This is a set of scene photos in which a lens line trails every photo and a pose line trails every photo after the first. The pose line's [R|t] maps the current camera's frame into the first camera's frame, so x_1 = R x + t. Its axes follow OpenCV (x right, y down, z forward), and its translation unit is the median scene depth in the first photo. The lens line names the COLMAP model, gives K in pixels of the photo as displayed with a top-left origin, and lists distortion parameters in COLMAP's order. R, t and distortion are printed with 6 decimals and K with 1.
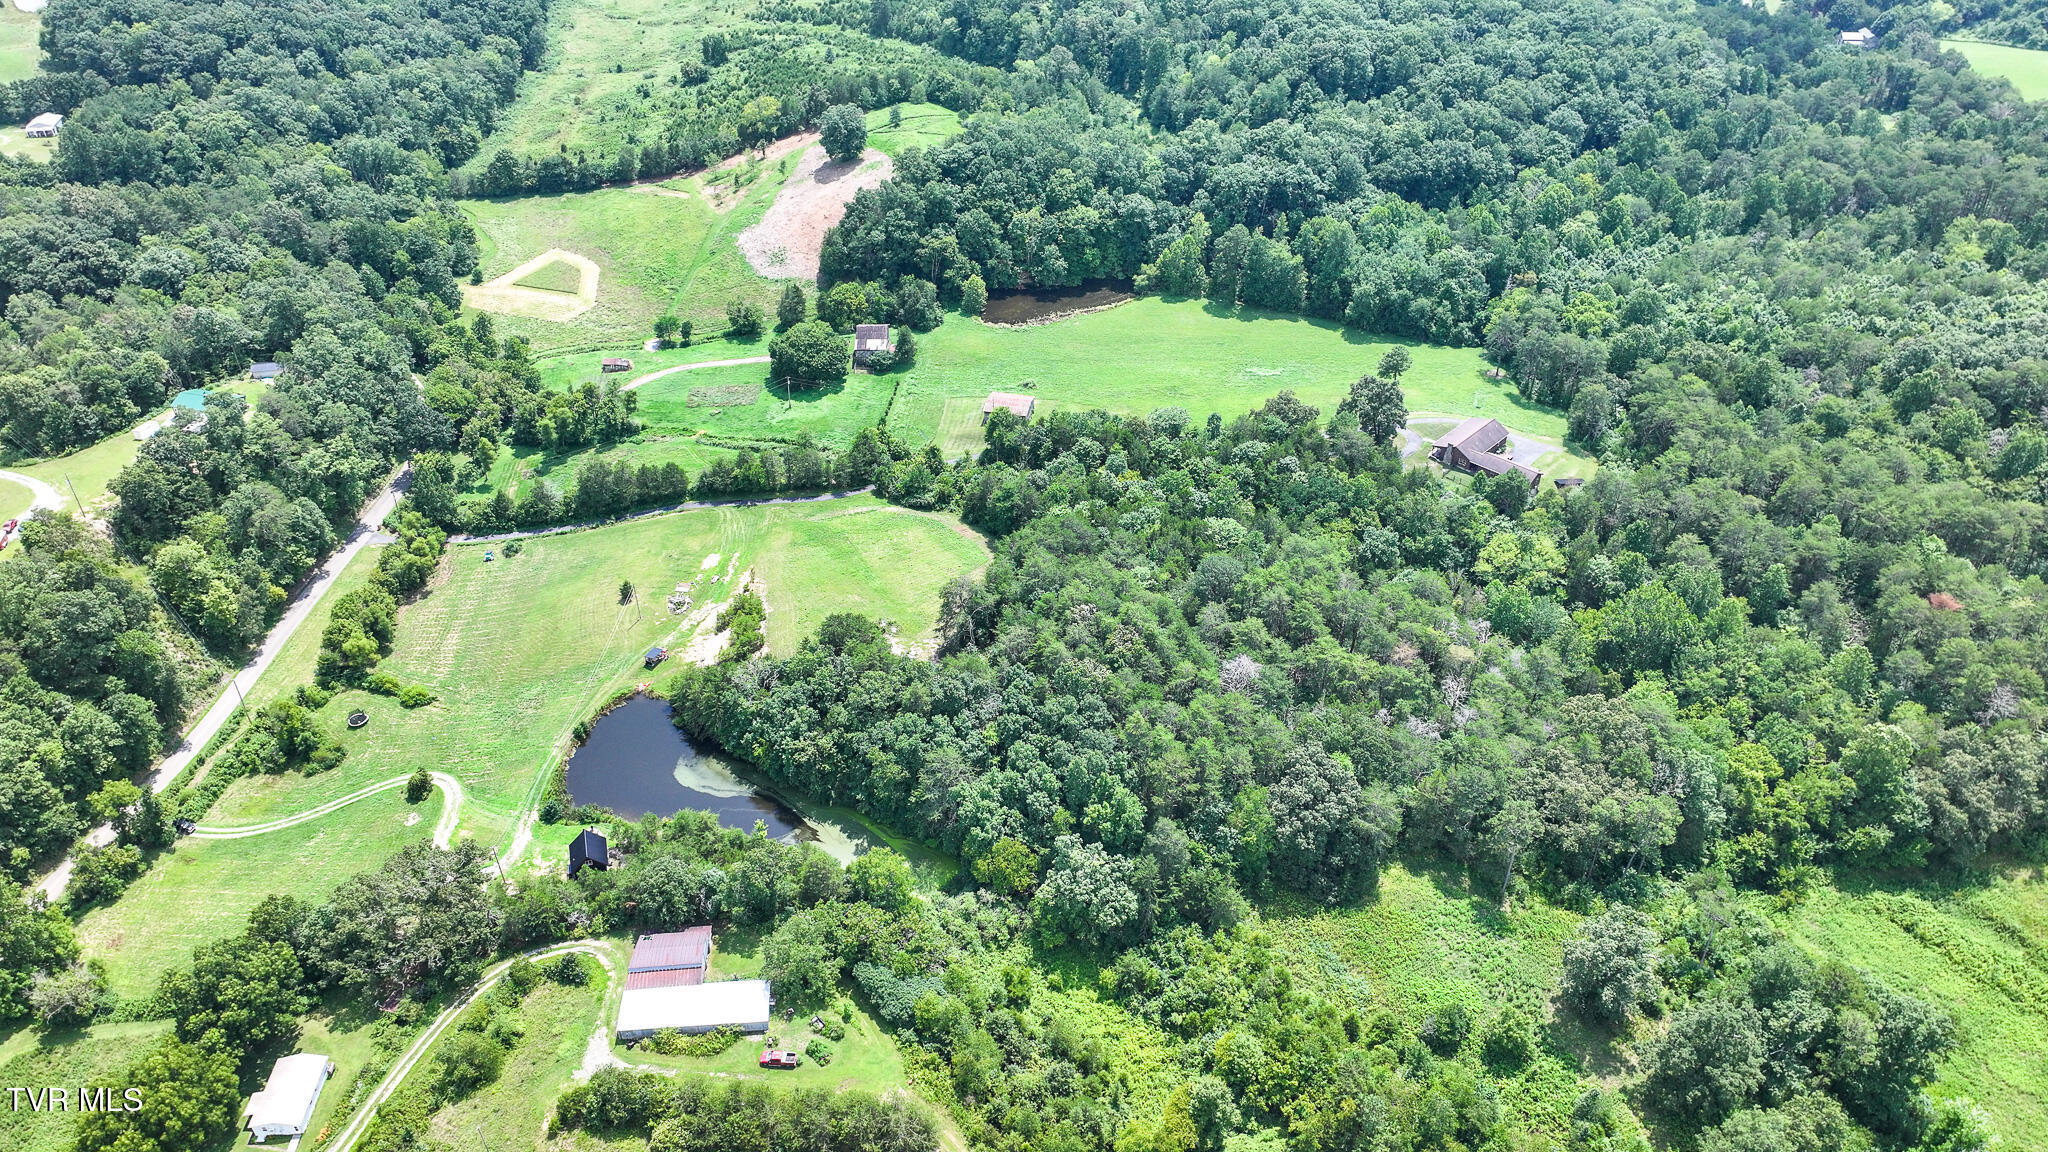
lens RADIAL K [[1452.7, 0, 1024.0], [0, 1452.7, 576.0], [0, 0, 1]] dist [0.007230, 0.013714]
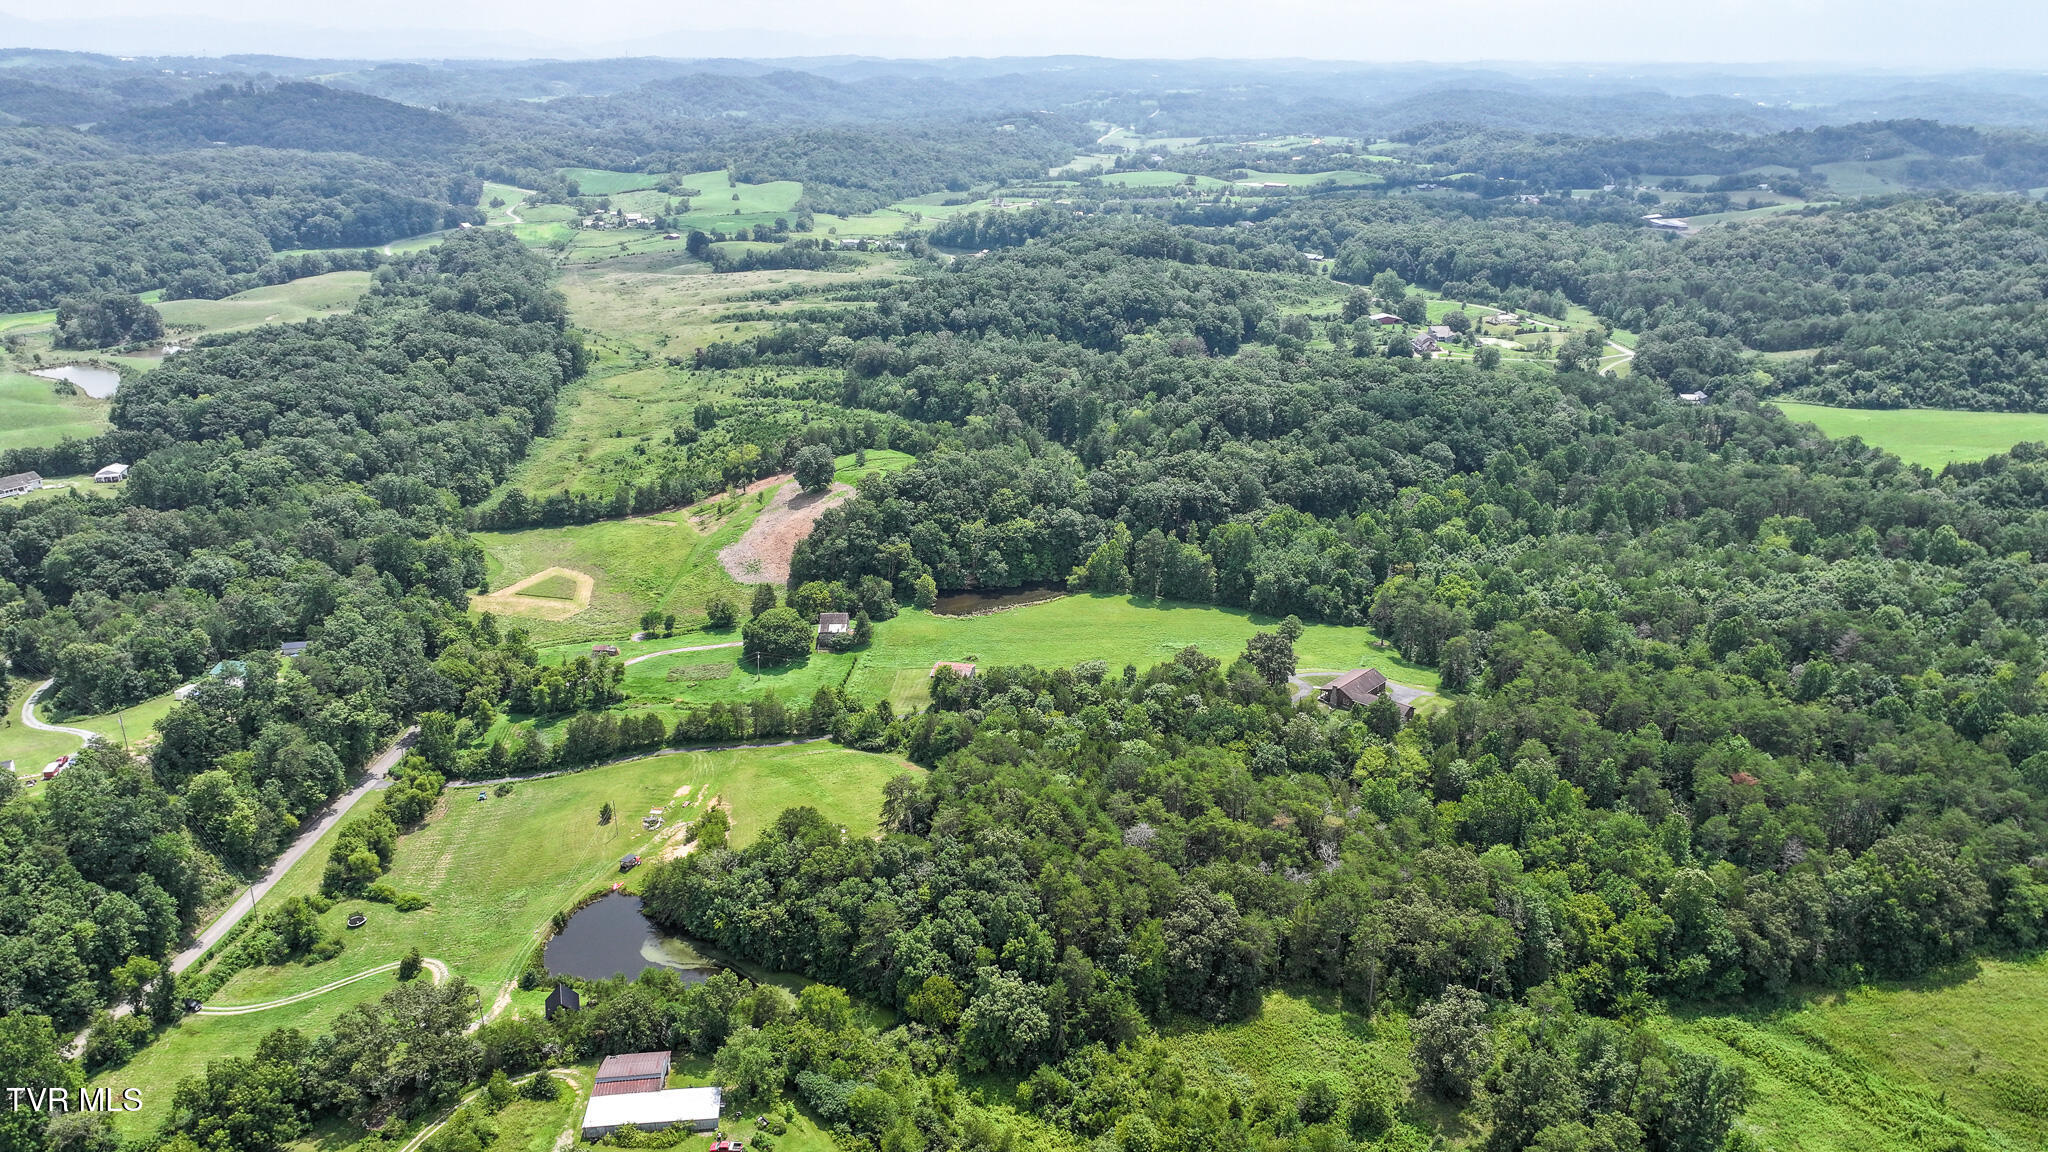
lens RADIAL K [[1452.7, 0, 1024.0], [0, 1452.7, 576.0], [0, 0, 1]] dist [0.007230, 0.013714]
pose [[0.999753, -0.011424, 0.019057, 0.027588], [0.016142, 0.962823, -0.269650, 0.132846], [-0.015268, 0.269891, 0.962770, -0.125778]]
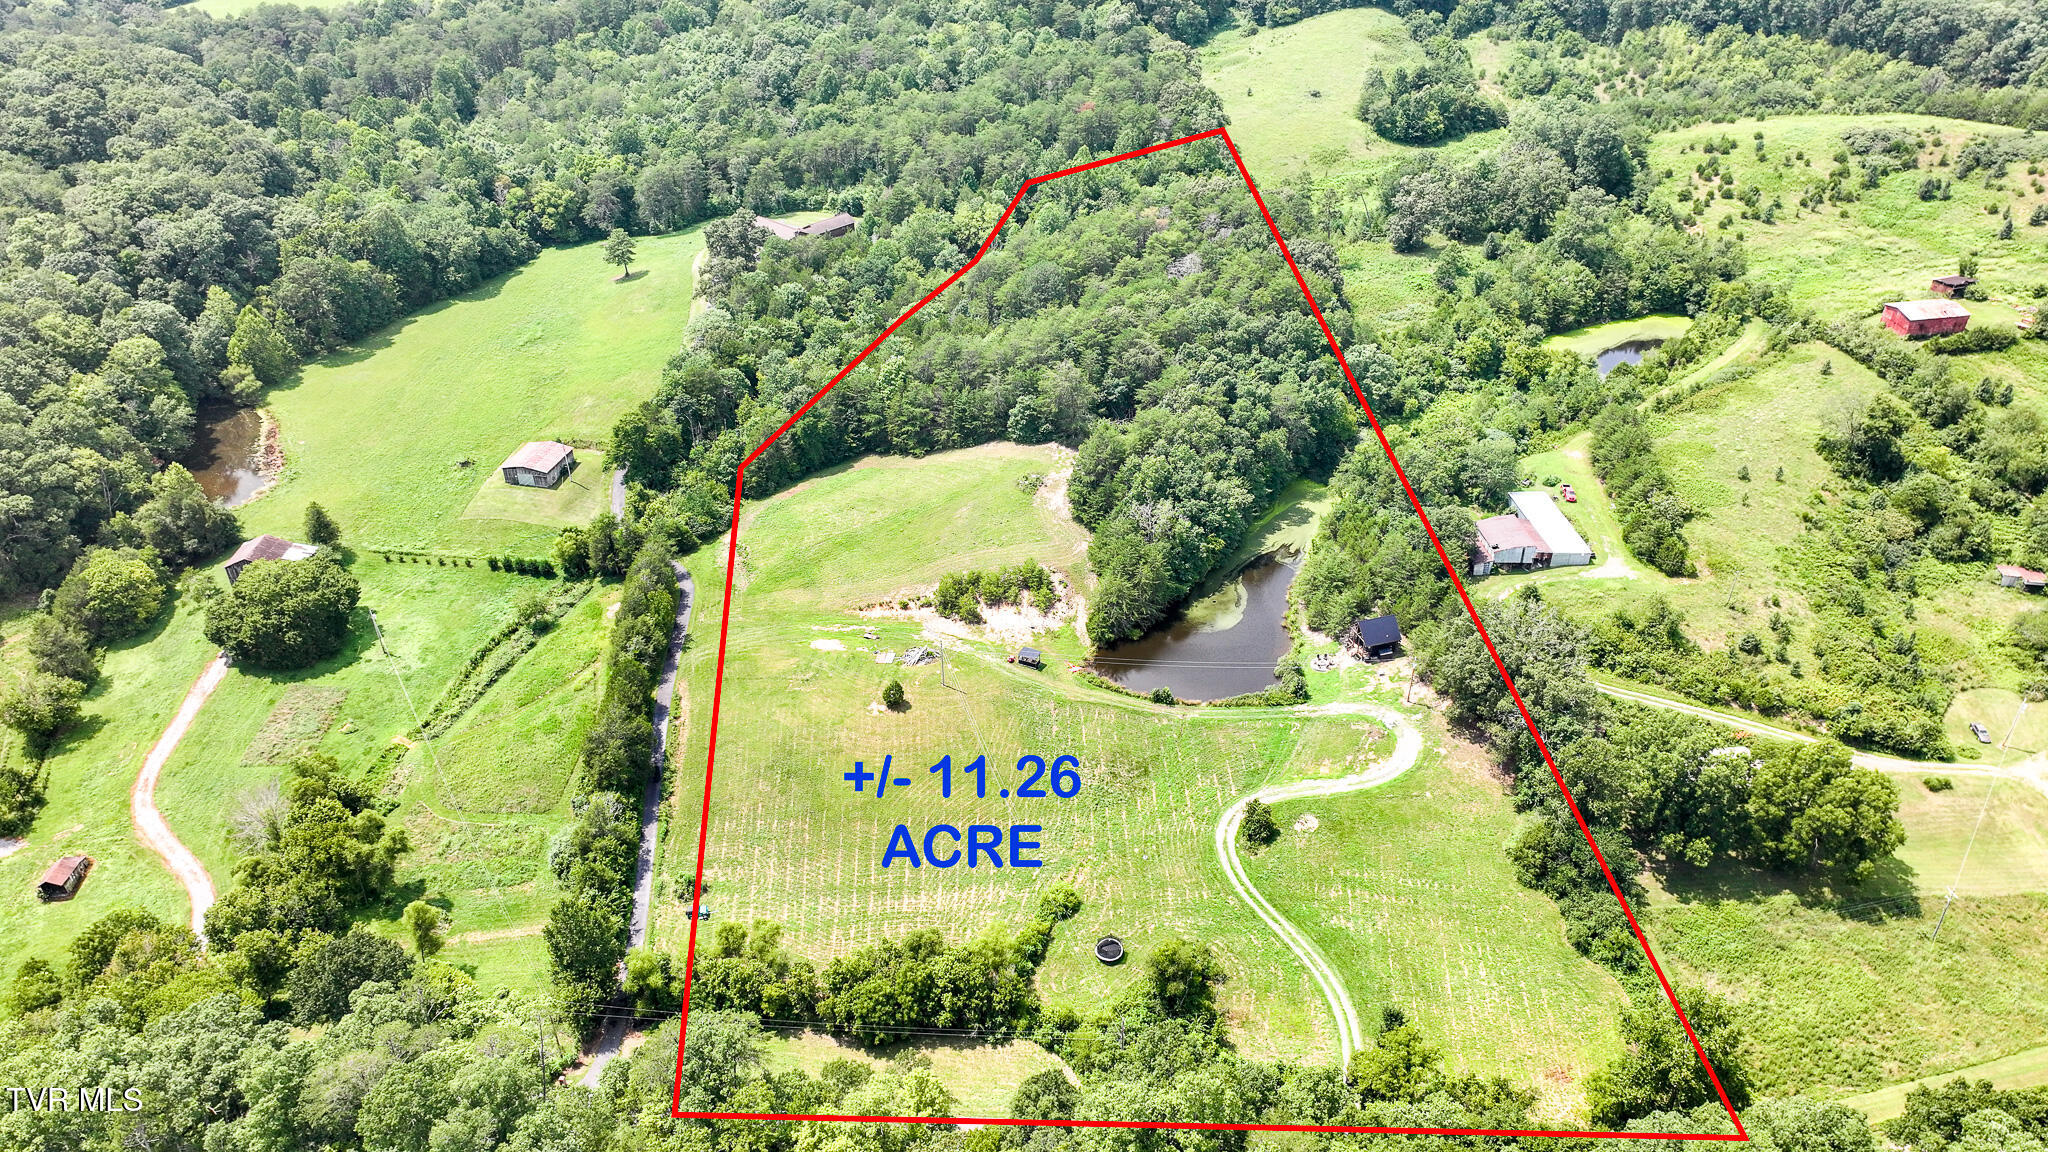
lens RADIAL K [[1446.7, 0, 1024.0], [0, 1446.7, 576.0], [0, 0, 1]] dist [-0.002228, 0.029192]
pose [[0.004026, -0.545616, 0.838026, -0.810538], [0.594566, 0.675120, 0.436696, -0.299043], [-0.804037, 0.496504, 0.327123, 0.627740]]
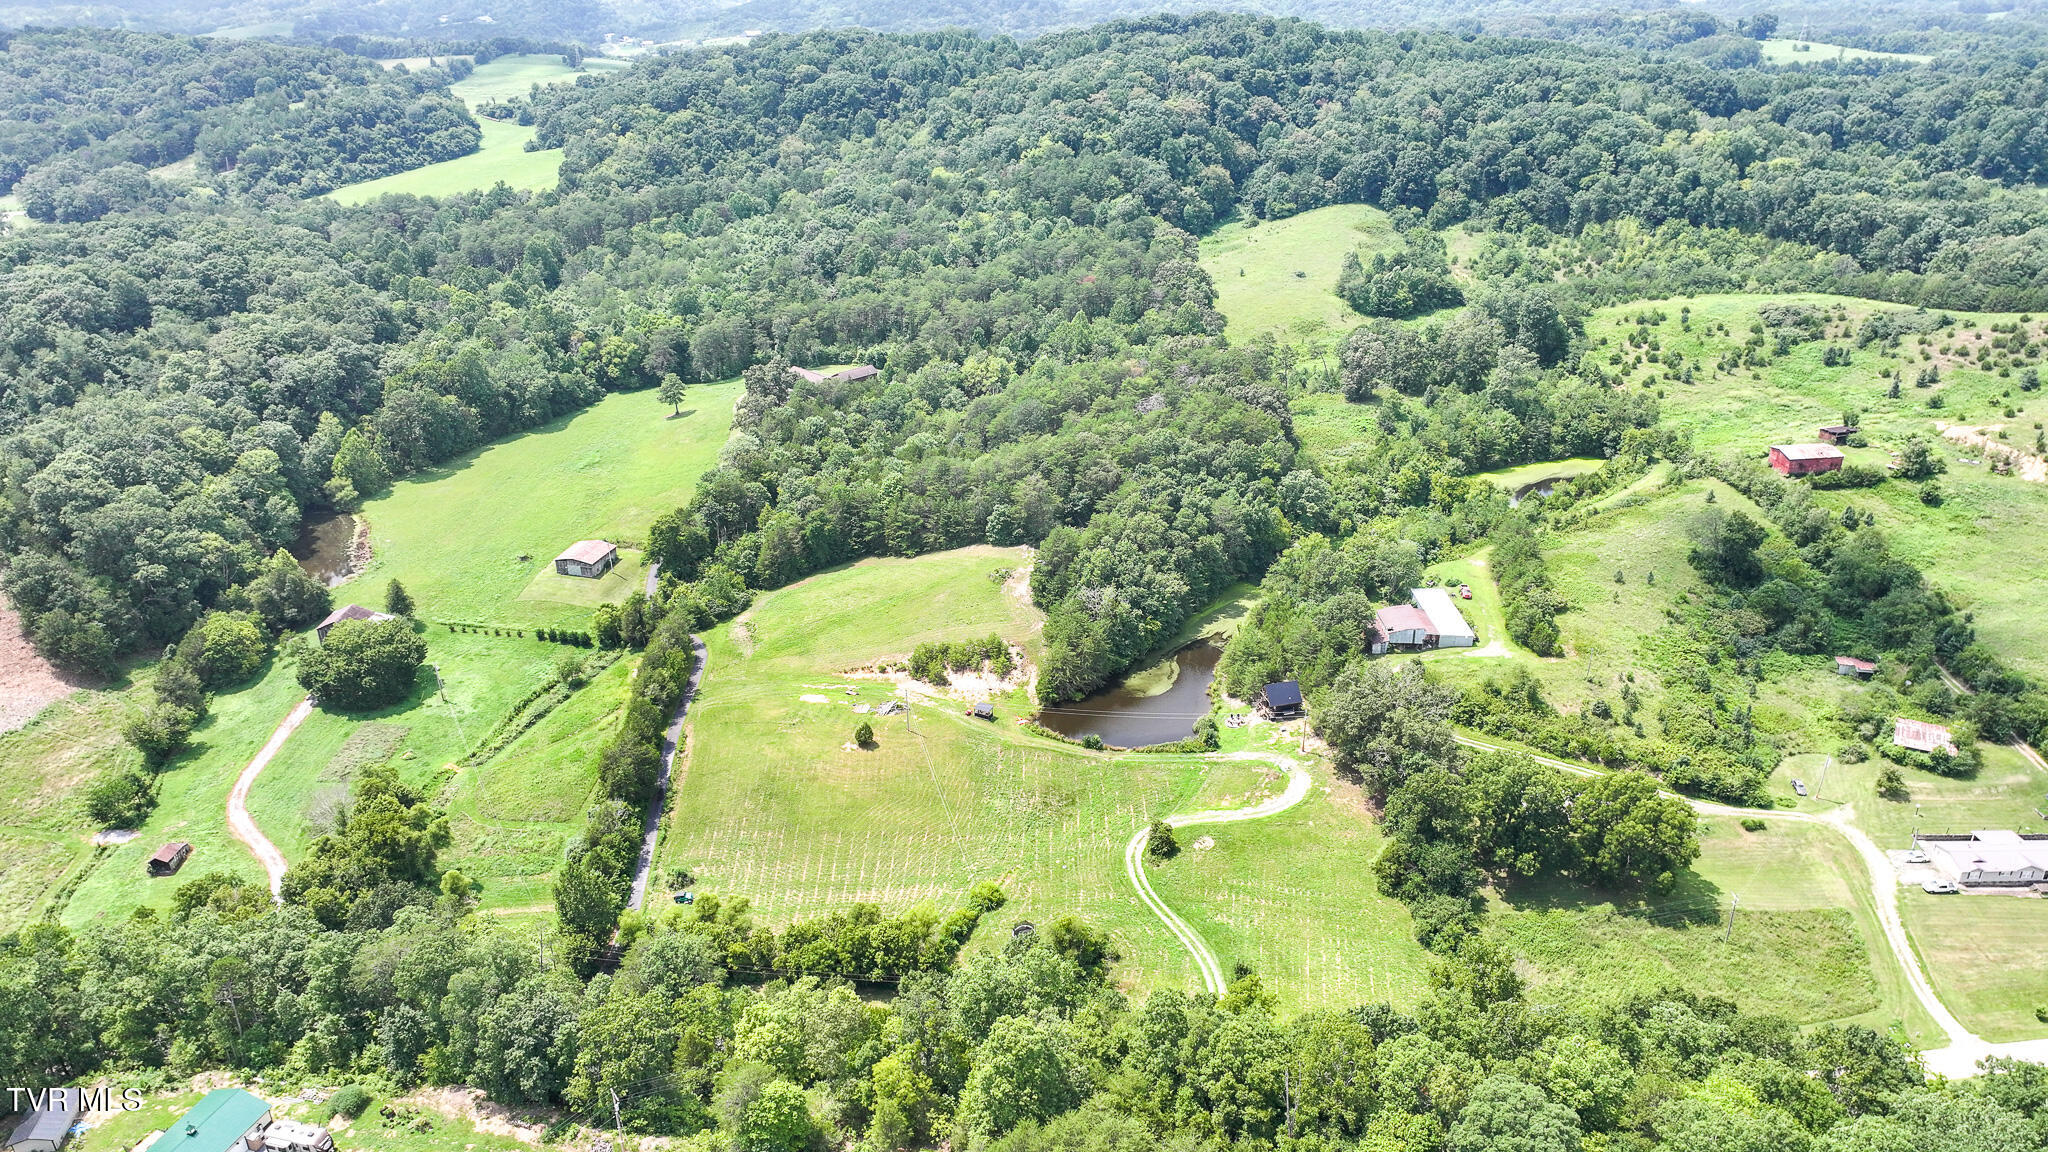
lens RADIAL K [[1452.7, 0, 1024.0], [0, 1452.7, 576.0], [0, 0, 1]] dist [0.007230, 0.013714]
pose [[0.053866, -0.428607, 0.901884, -0.959570], [0.594586, 0.739387, 0.315870, -0.266696], [-0.802226, 0.519233, 0.294671, 0.571482]]
